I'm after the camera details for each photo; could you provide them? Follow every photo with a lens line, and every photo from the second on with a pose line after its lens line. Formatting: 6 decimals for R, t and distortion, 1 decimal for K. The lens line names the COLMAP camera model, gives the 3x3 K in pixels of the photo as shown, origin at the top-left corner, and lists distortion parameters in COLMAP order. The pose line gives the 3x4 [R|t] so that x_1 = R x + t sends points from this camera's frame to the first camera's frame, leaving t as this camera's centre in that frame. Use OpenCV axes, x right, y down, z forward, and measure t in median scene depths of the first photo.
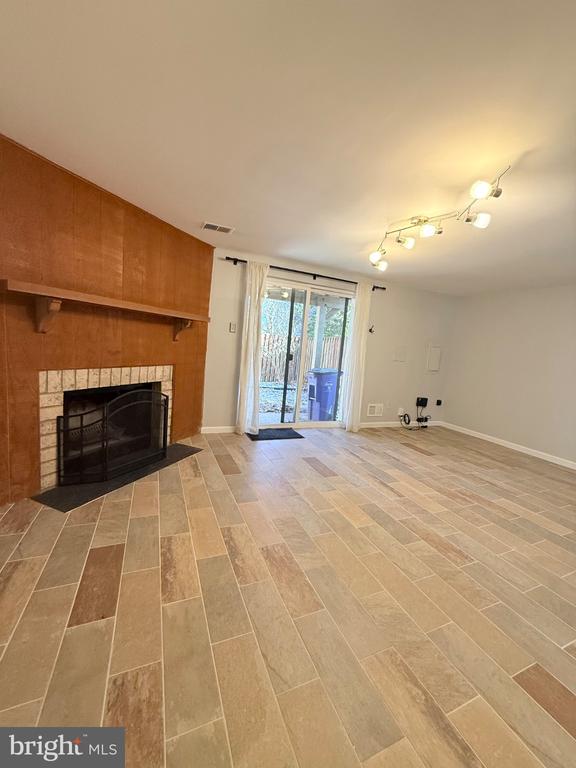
lens RADIAL K [[306.1, 0, 287.8], [0, 306.1, 382.2], [0, 0, 1]] dist [0.002438, -0.000477]
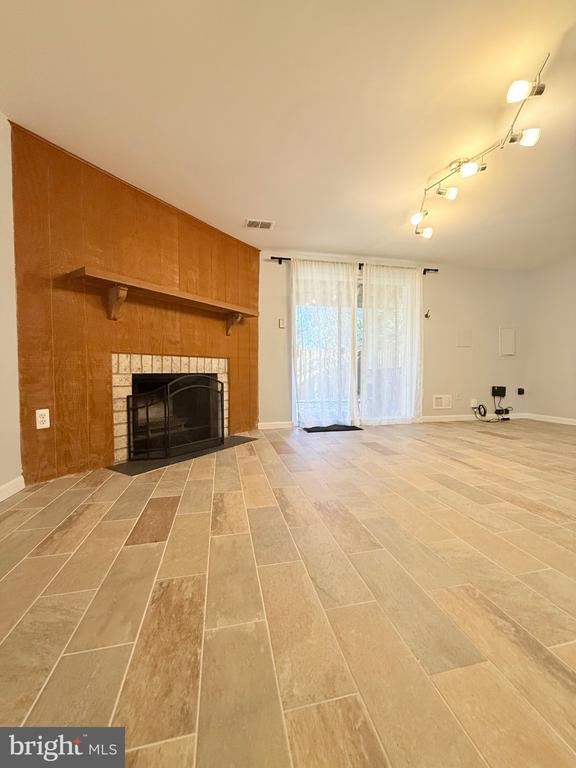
lens RADIAL K [[306.1, 0, 288.0], [0, 306.1, 384.1], [0, 0, 1]] dist [0.002438, -0.000477]
pose [[0.976986, -0.084637, -0.195794, 0.045201], [0.064718, 0.992258, -0.105994, 0.240890], [0.203250, 0.090883, 0.974900, 0.029566]]
